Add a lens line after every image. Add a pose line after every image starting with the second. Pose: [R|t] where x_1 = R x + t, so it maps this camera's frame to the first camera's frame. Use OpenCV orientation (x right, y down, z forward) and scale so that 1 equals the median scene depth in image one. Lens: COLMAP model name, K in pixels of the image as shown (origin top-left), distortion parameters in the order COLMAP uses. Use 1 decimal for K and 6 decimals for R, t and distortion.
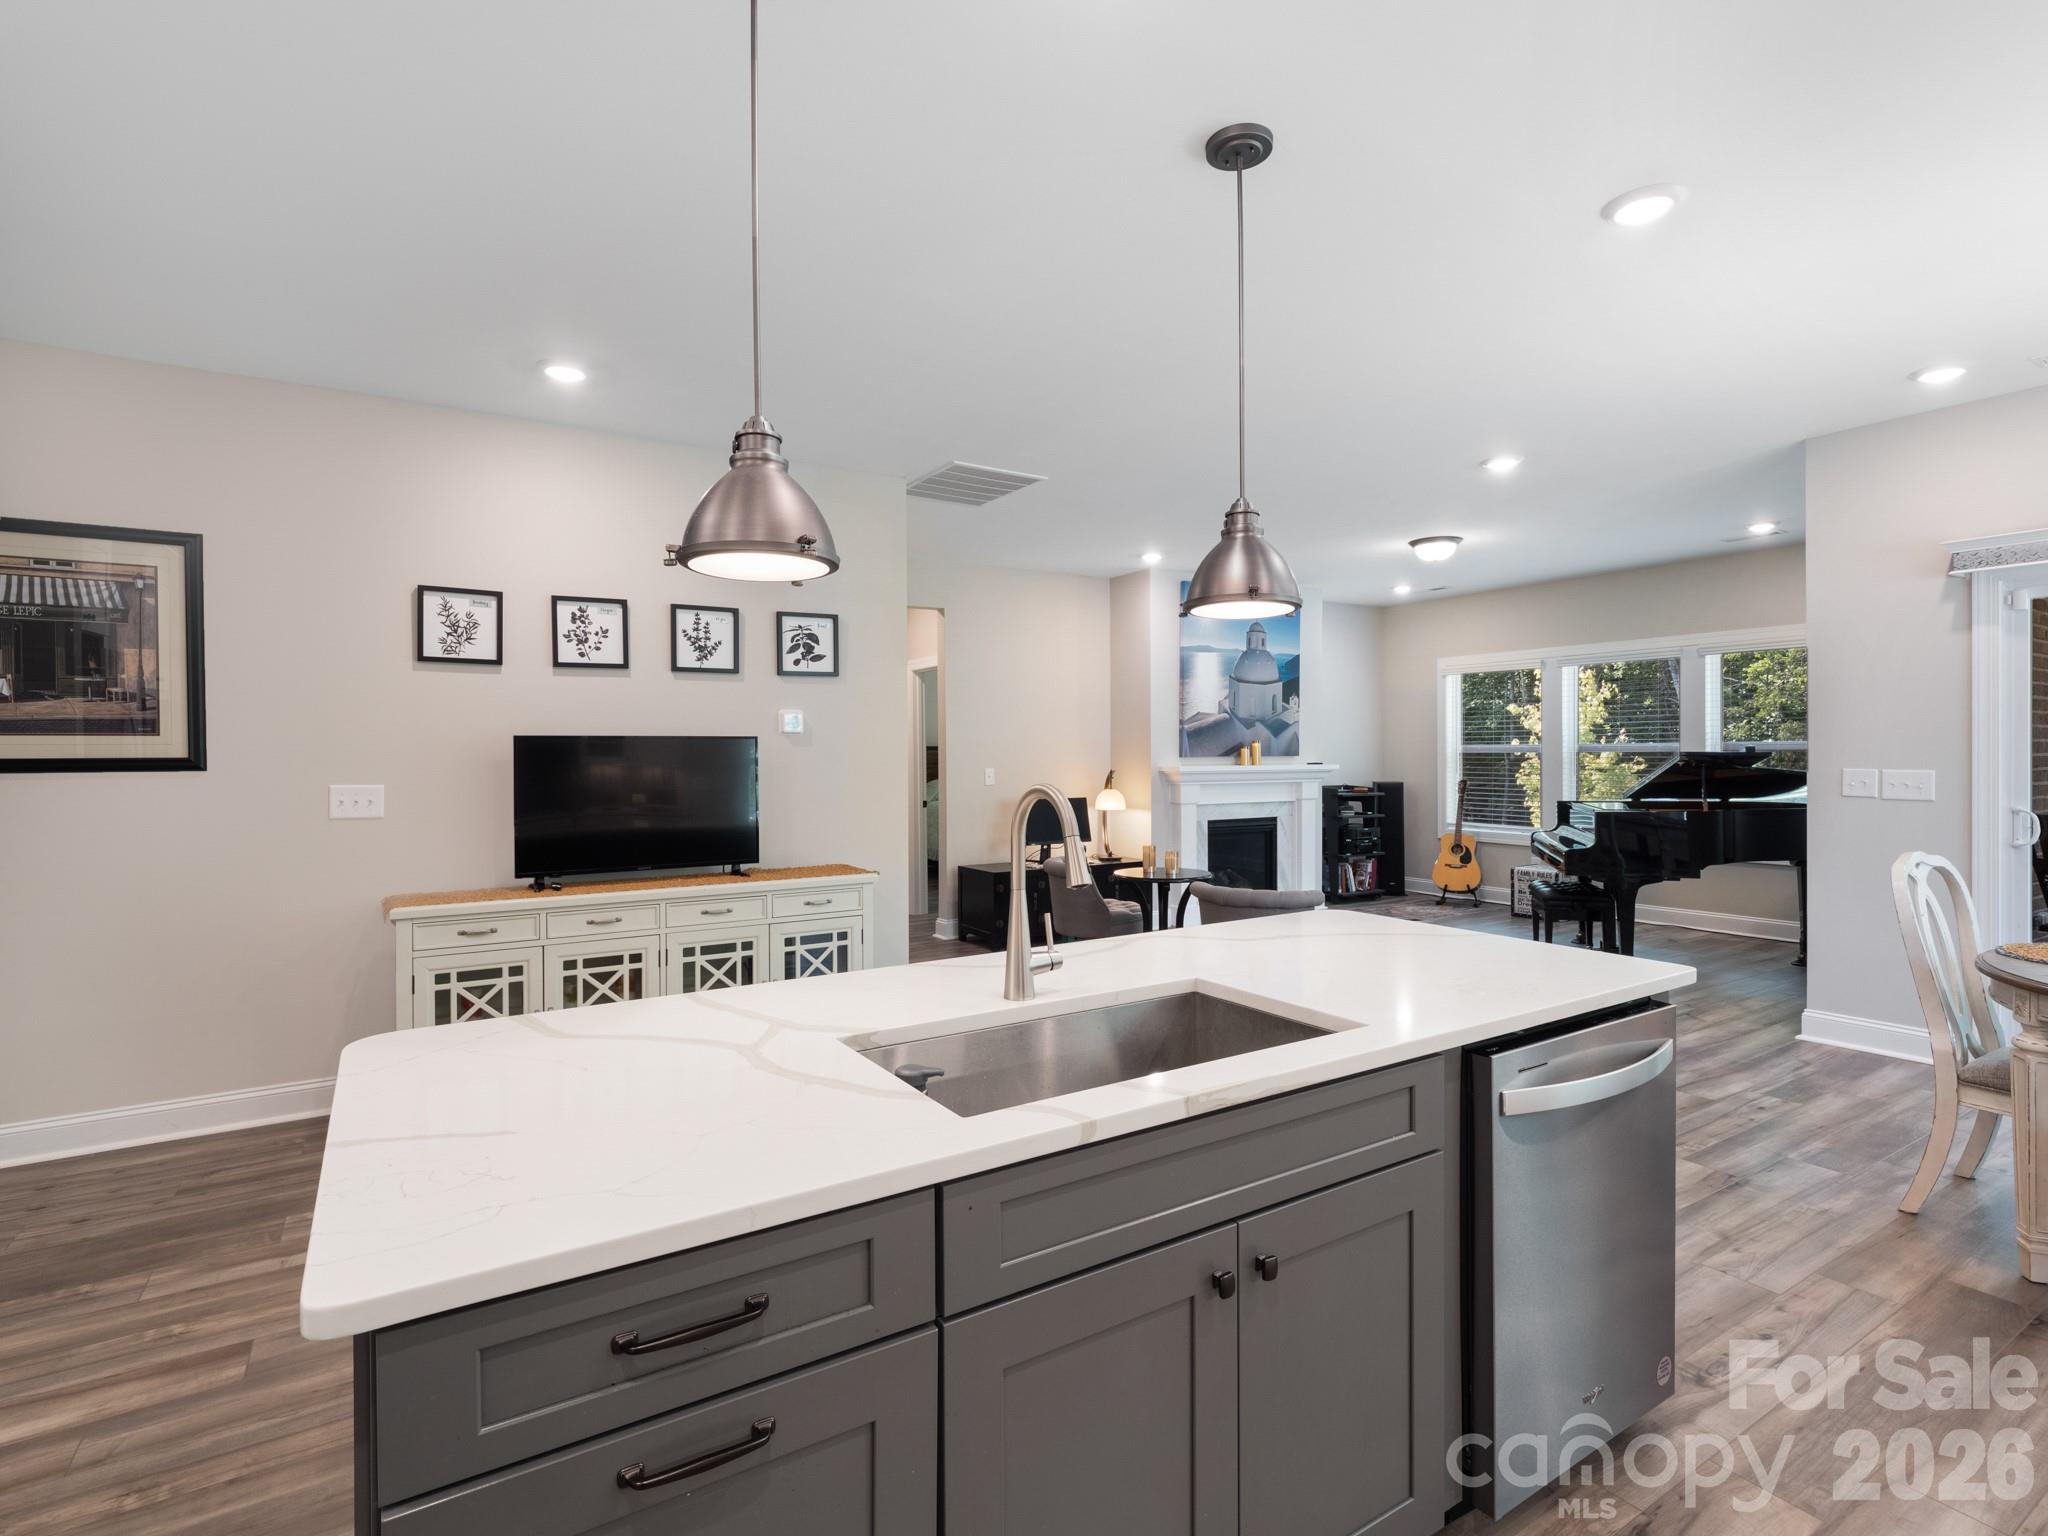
lens RADIAL K [[997.2, 0, 1015.1], [0, 997.2, 755.2], [0, 0, 1]] dist [0.006946, -0.005160]
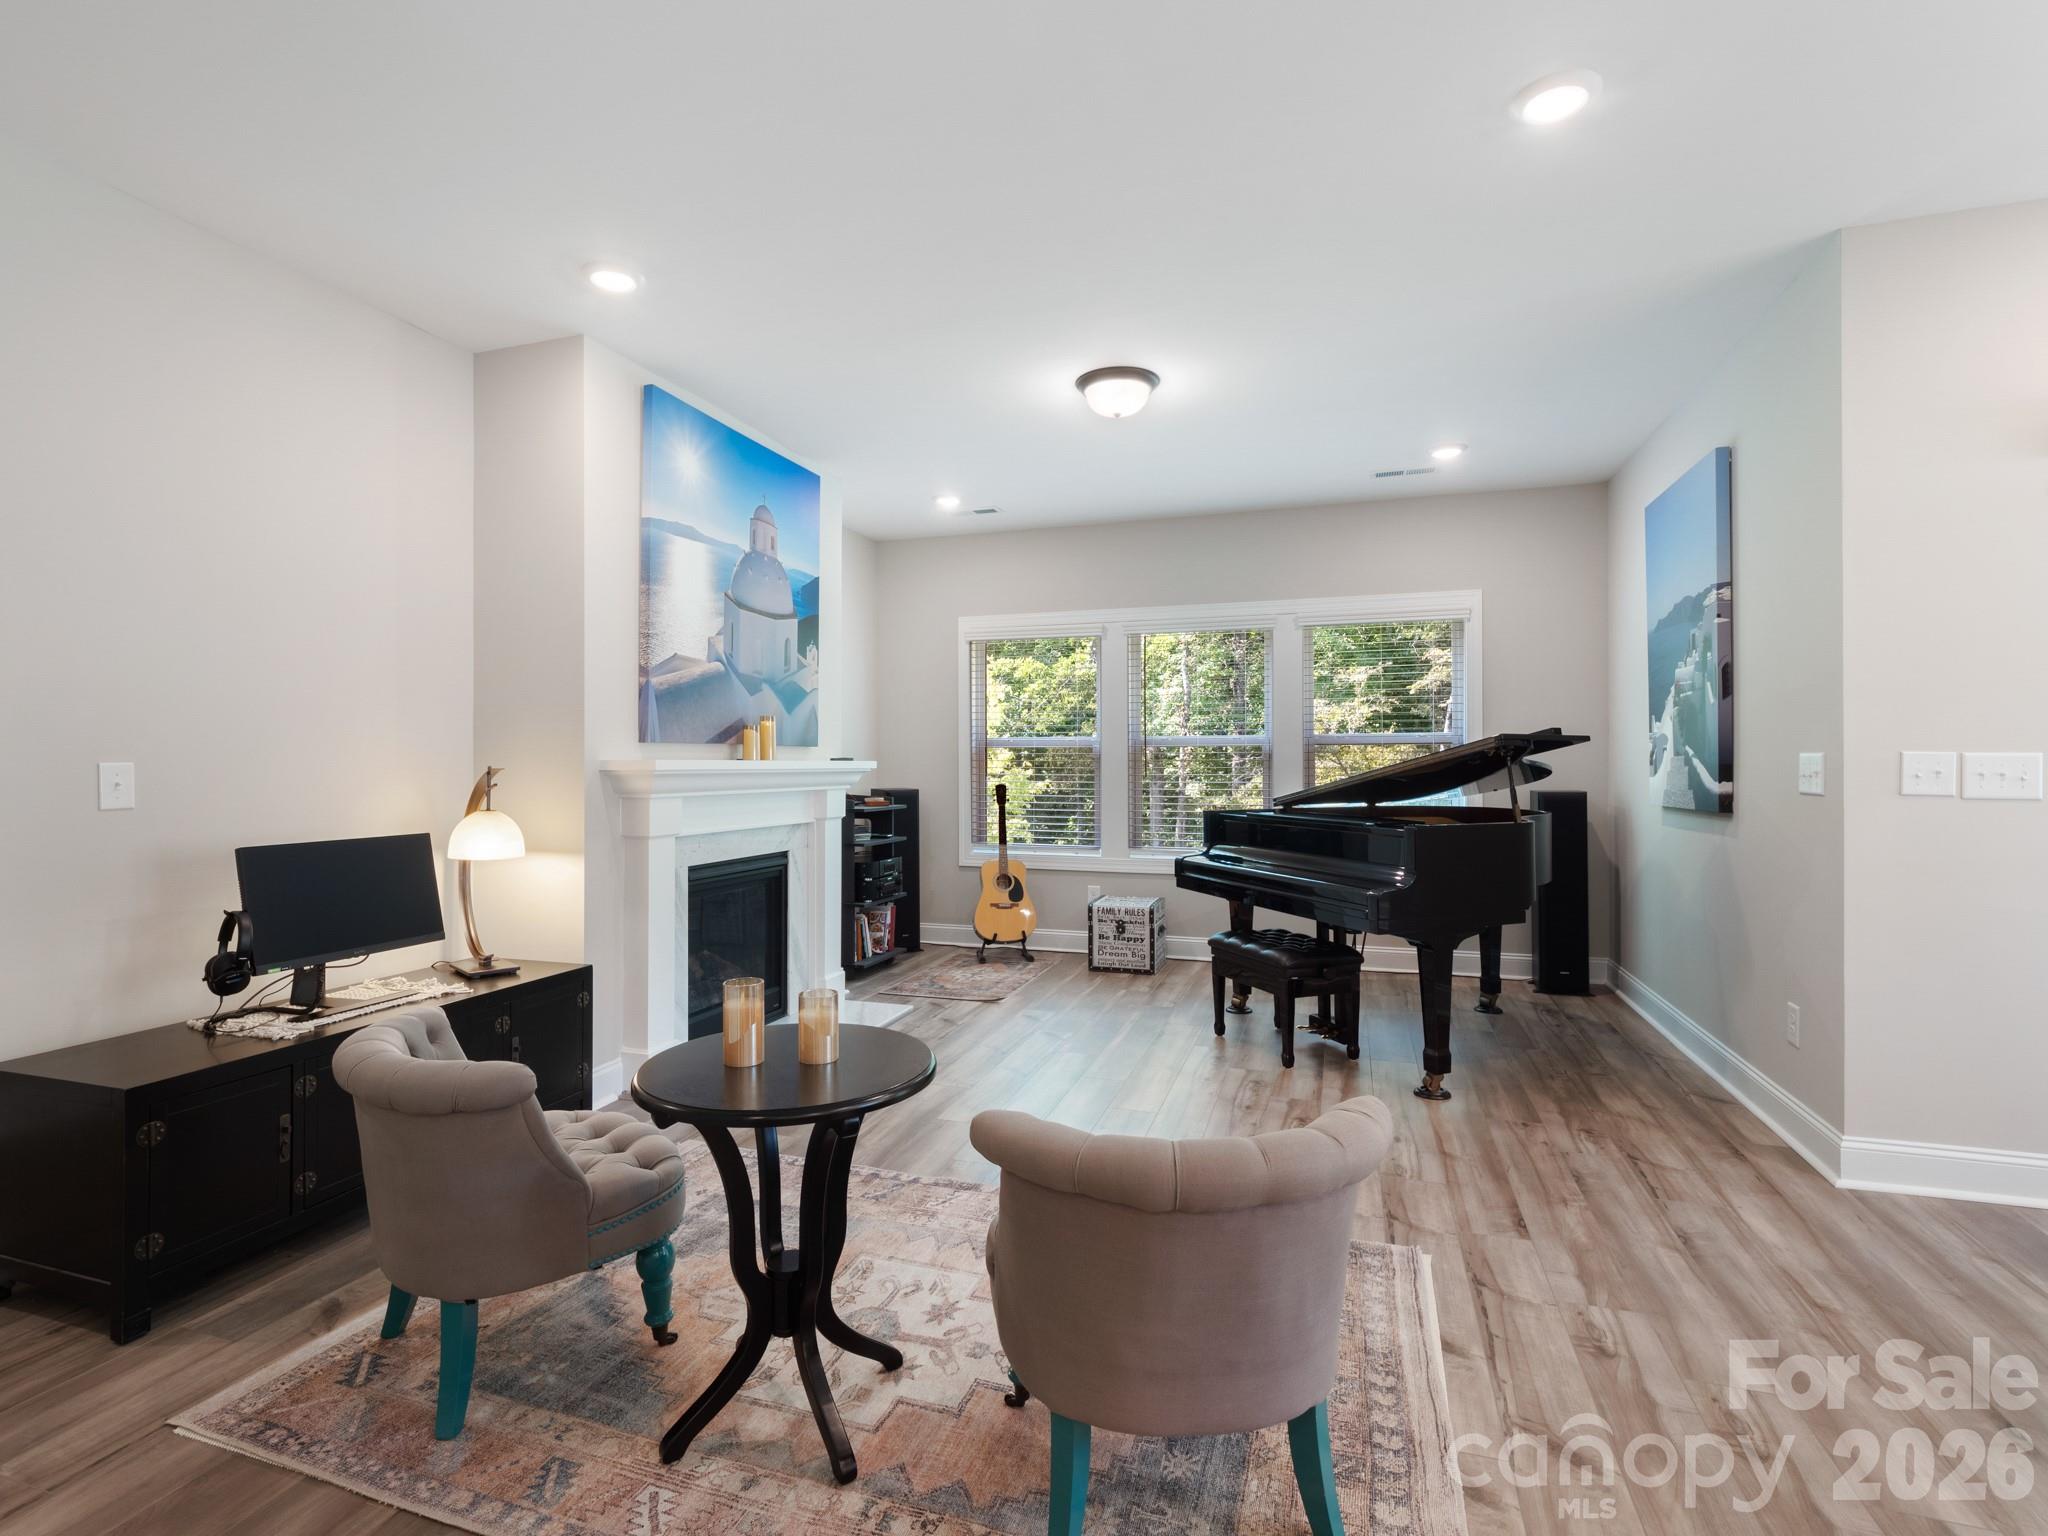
lens RADIAL K [[997.2, 0, 1019.8], [0, 997.2, 764.4], [0, 0, 1]] dist [0.006946, -0.005160]
pose [[0.763687, 0.001368, 0.645585, -0.008953], [0.000907, 0.999994, -0.003193, 0.013845], [-0.645586, 0.003024, 0.763682, 0.481338]]
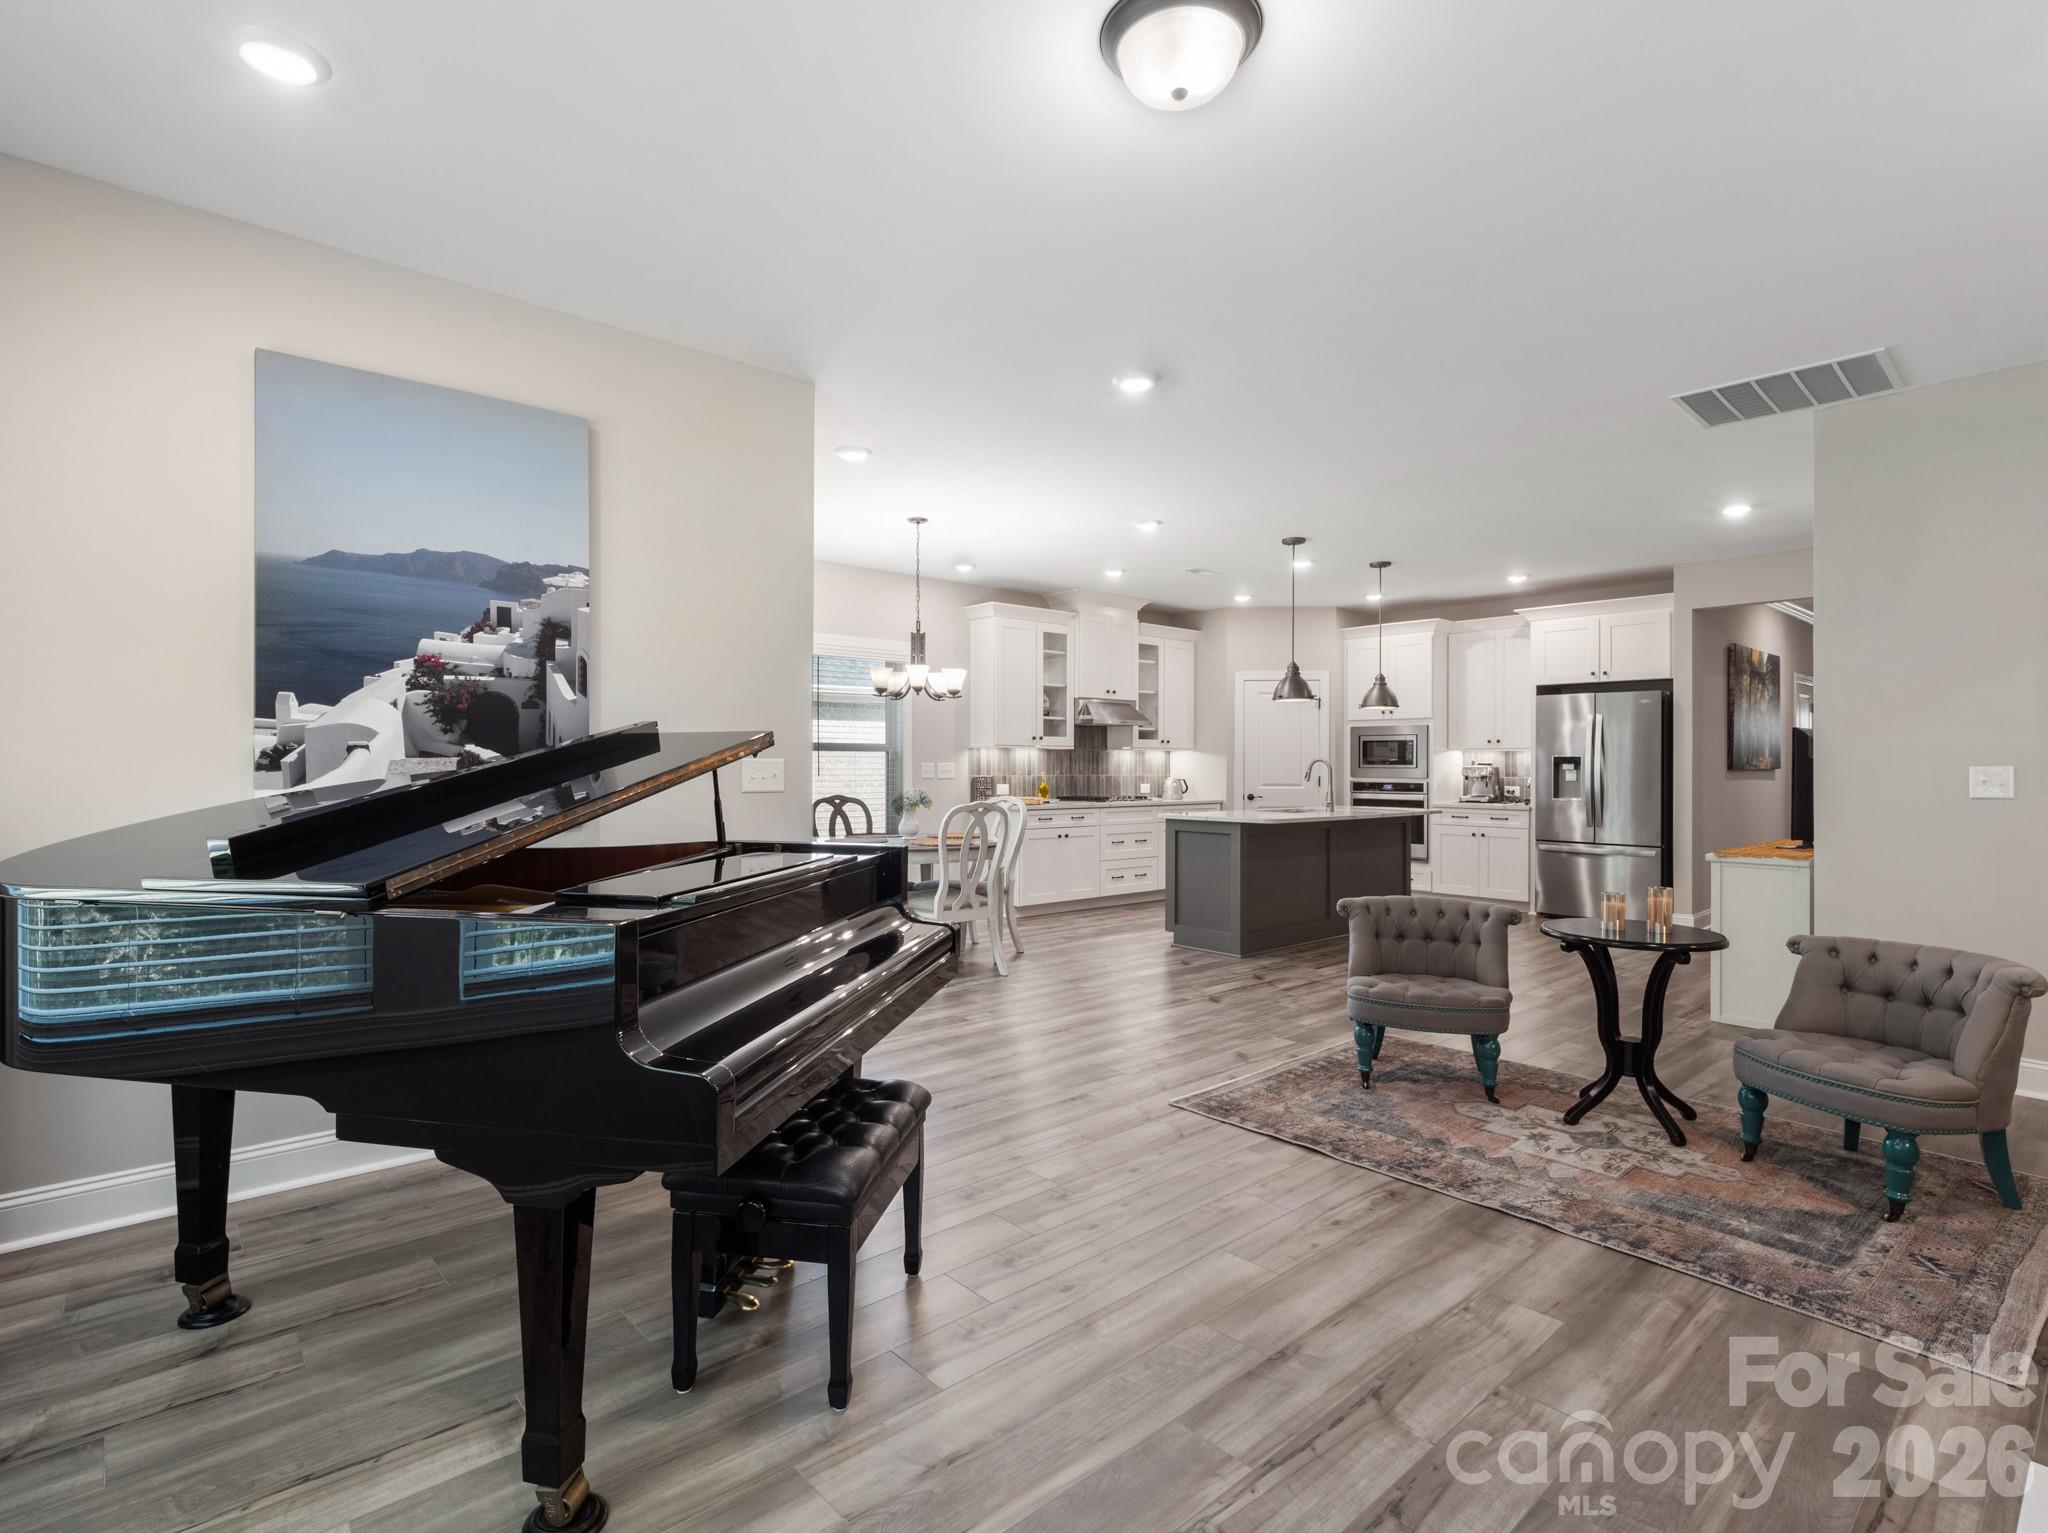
lens RADIAL K [[997.2, 0, 1012.1], [0, 997.2, 761.0], [0, 0, 1]] dist [0.006946, -0.005160]
pose [[-0.986375, 0.001825, -0.164502, 0.433018], [0.002136, 0.999996, -0.001716, 0.010091], [0.164498, -0.002044, -0.986375, 1.075262]]
